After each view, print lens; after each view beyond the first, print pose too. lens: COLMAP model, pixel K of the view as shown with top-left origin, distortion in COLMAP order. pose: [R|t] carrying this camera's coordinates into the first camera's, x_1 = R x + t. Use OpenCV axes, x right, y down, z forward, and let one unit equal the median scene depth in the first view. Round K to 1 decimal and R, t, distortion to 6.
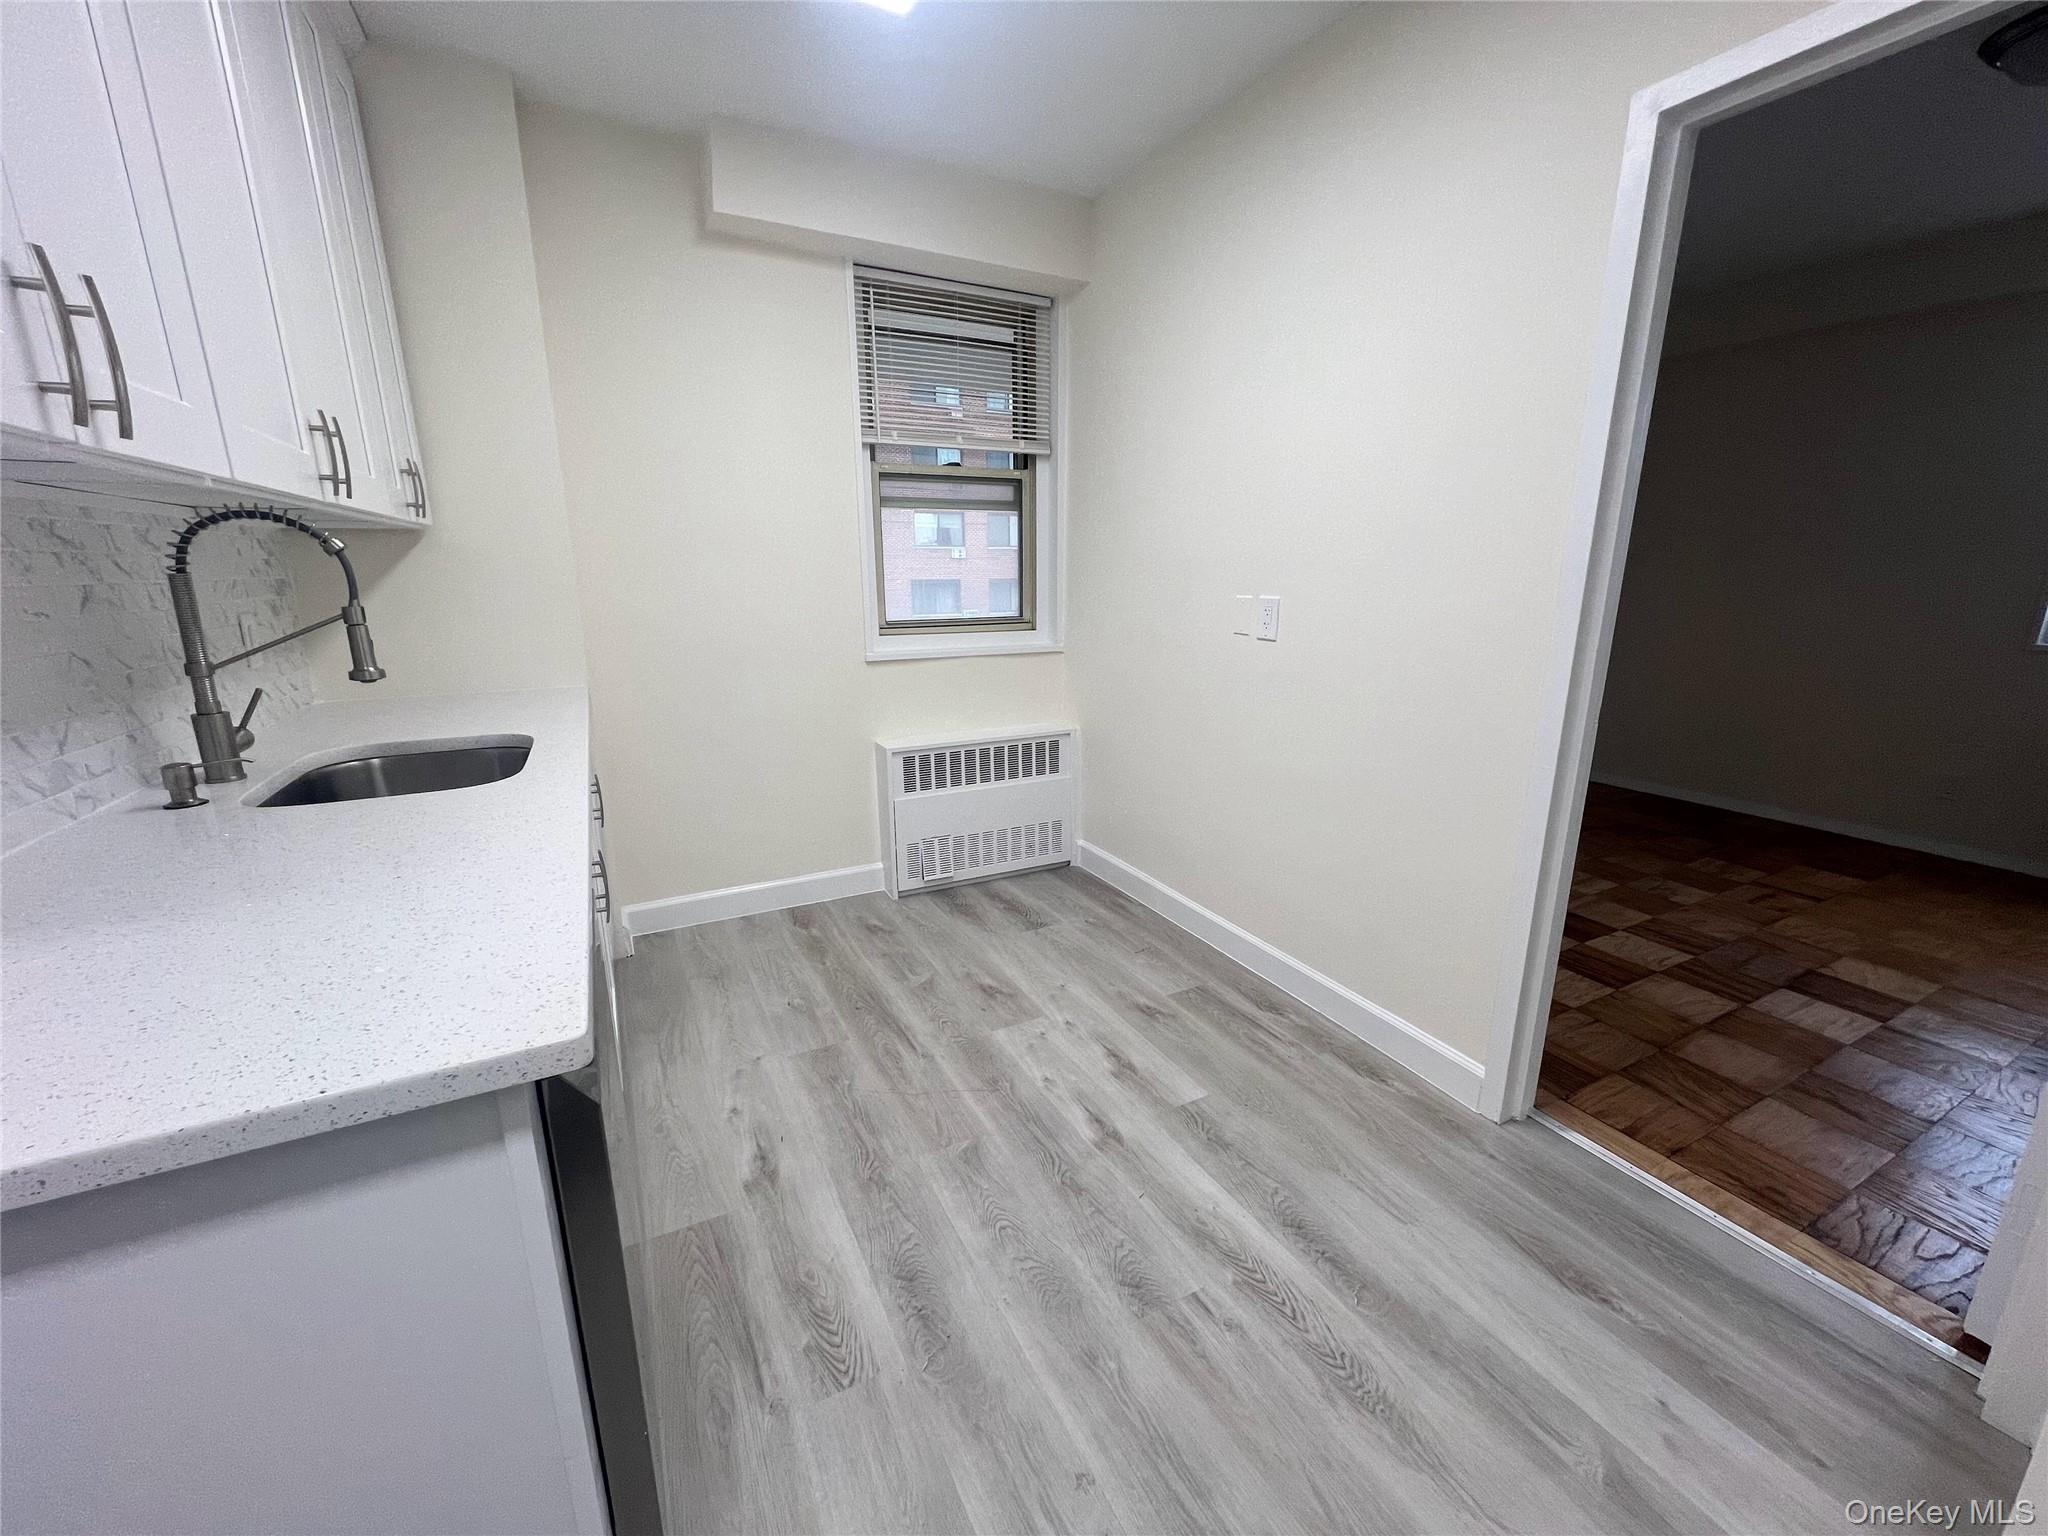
lens RADIAL K [[821.8, 0, 1025.4], [0, 821.8, 772.1], [0, 0, 1]] dist [0.001074, -0.000013]
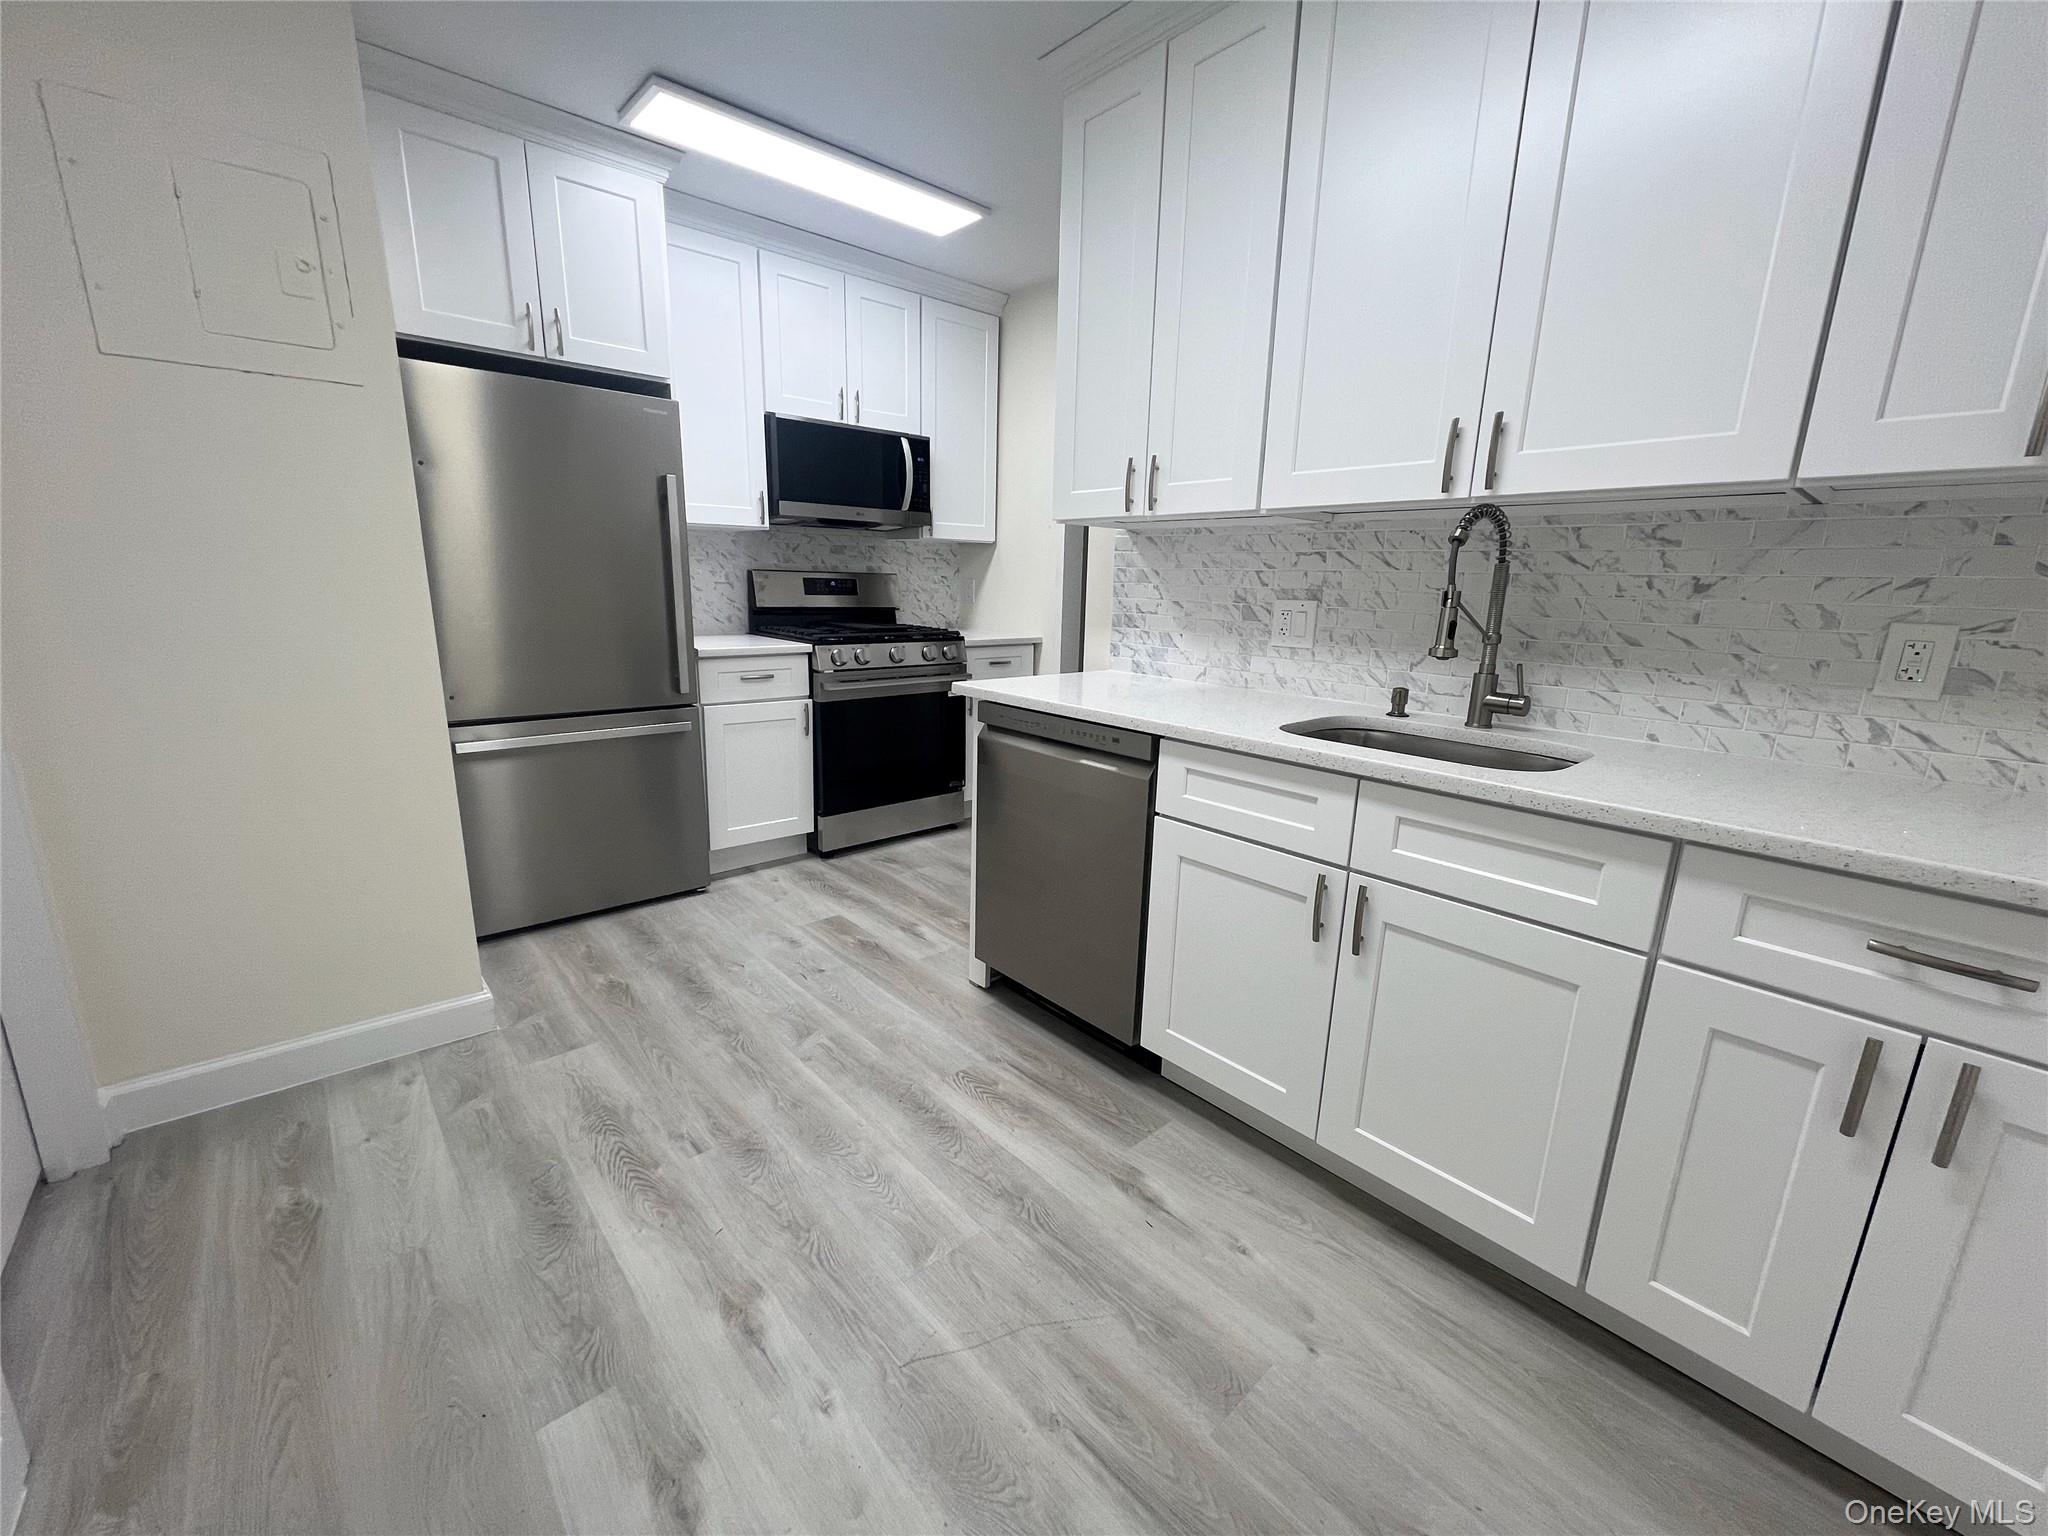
lens RADIAL K [[821.8, 0, 1021.4], [0, 821.8, 772.2], [0, 0, 1]] dist [0.001074, -0.000013]
pose [[-0.969764, 0.037766, -0.241104, 0.018245], [-0.078540, 0.887097, 0.454852, -0.371290], [0.231061, 0.460036, -0.857309, 1.630639]]
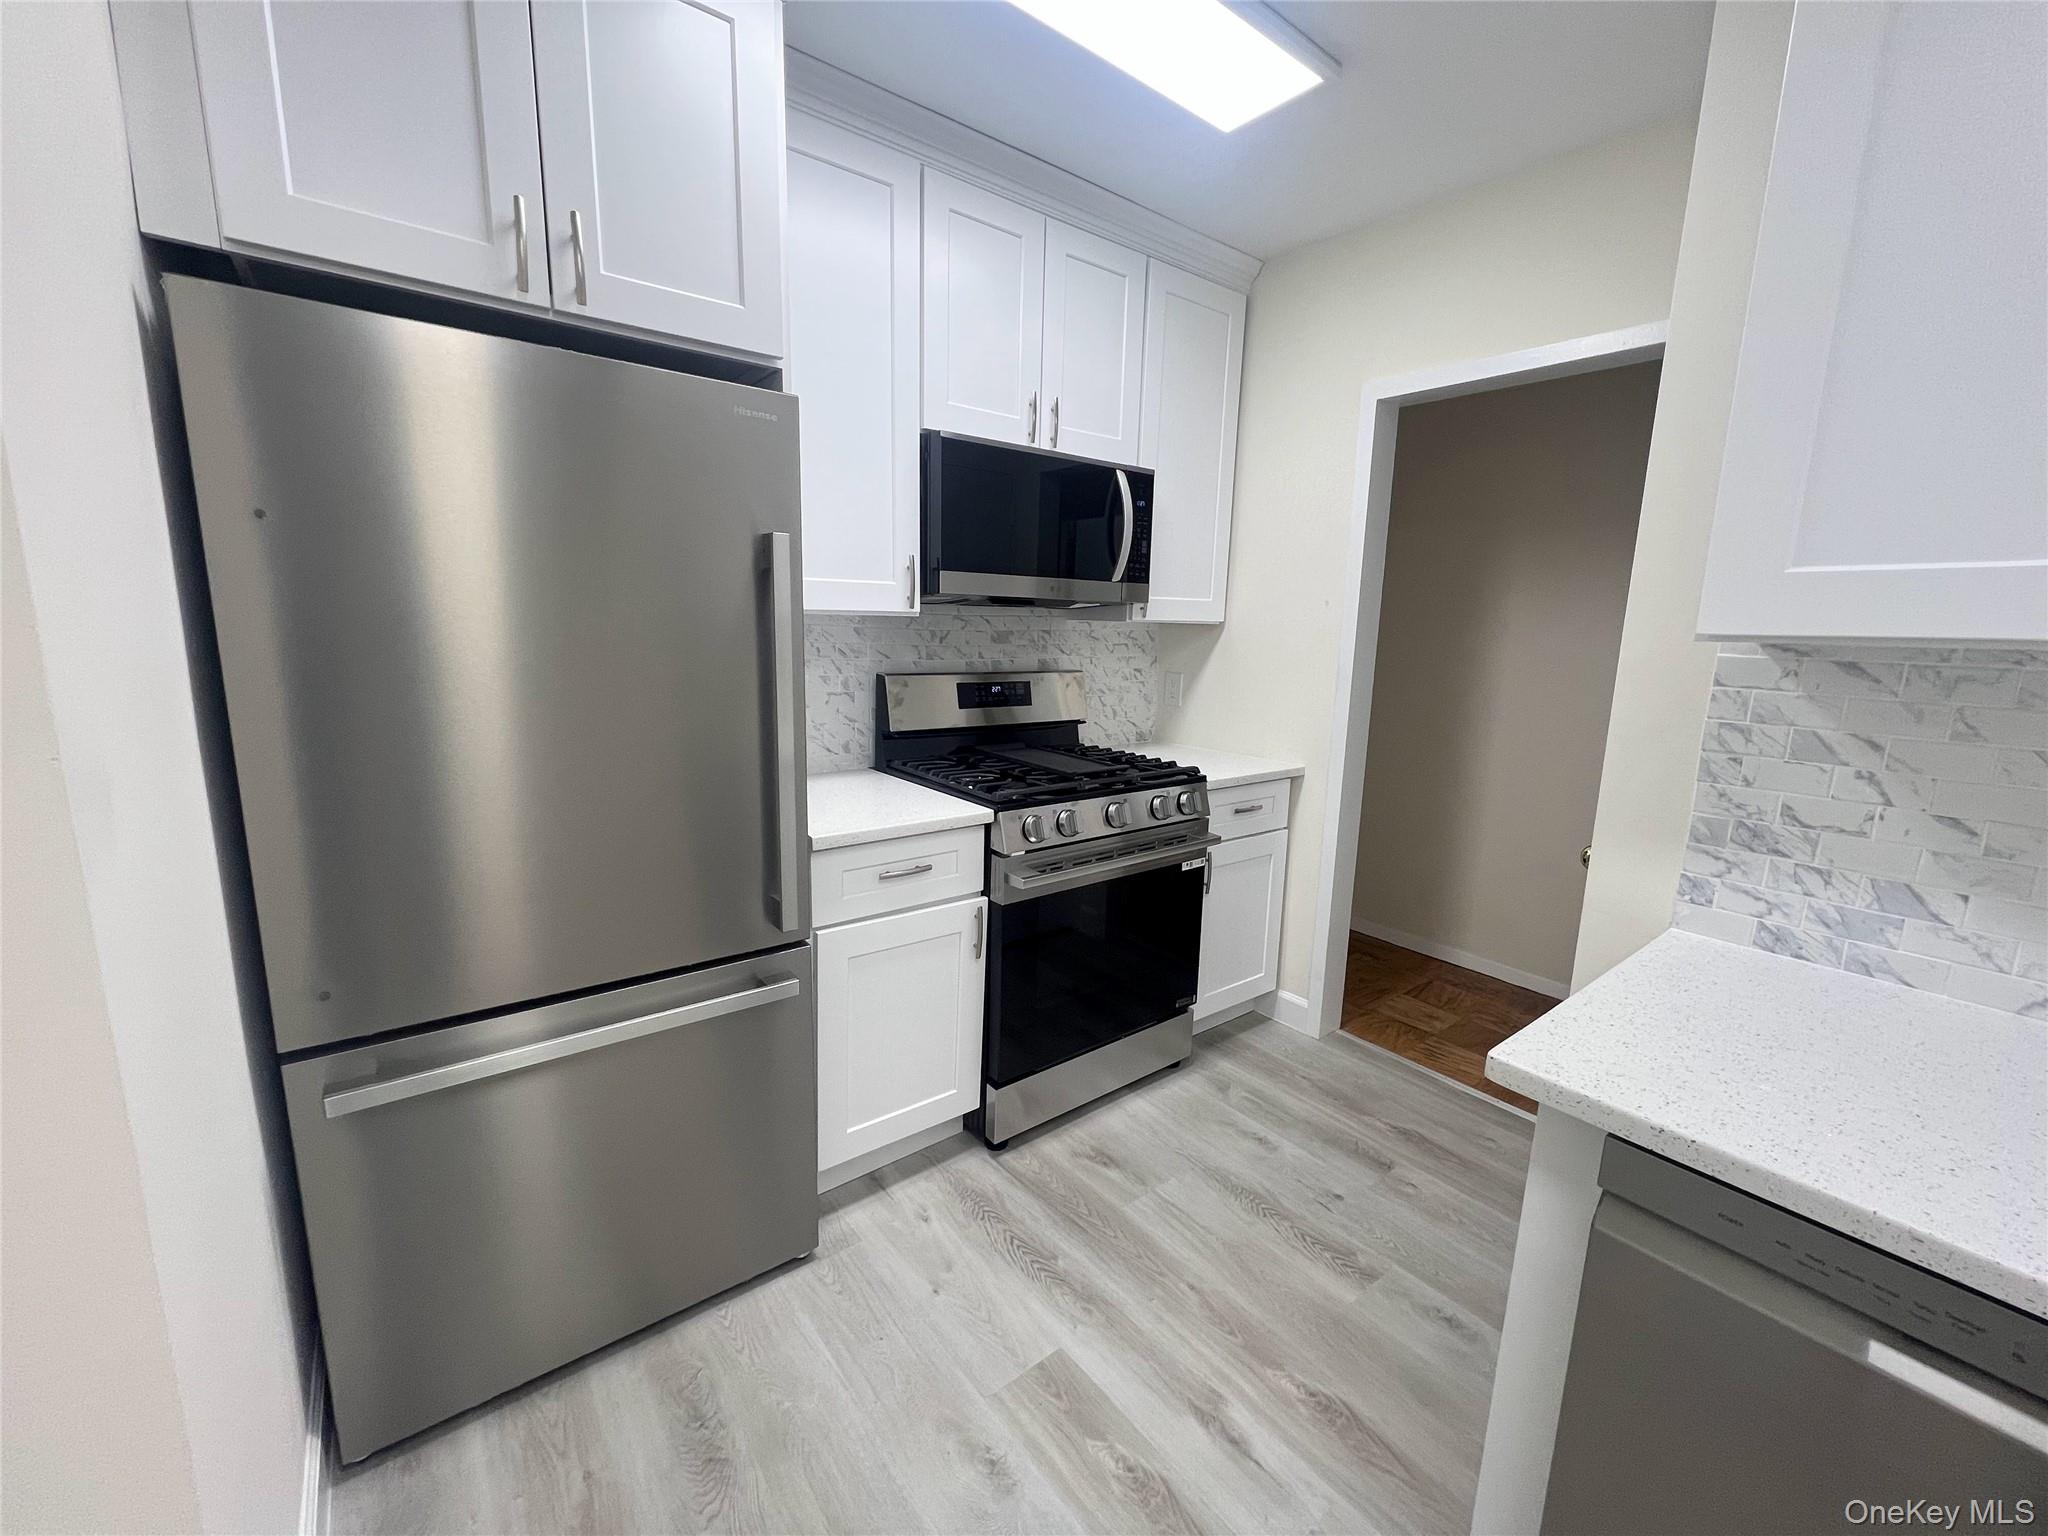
lens RADIAL K [[821.3, 0, 1022.7], [0, 821.3, 773.2], [0, 0, 1]] dist [0.002550, 0.000335]
pose [[-0.983890, 0.013690, -0.178251, 0.182794], [-0.061930, 0.909230, 0.411661, -0.238842], [0.167707, 0.416068, -0.893735, 0.720172]]
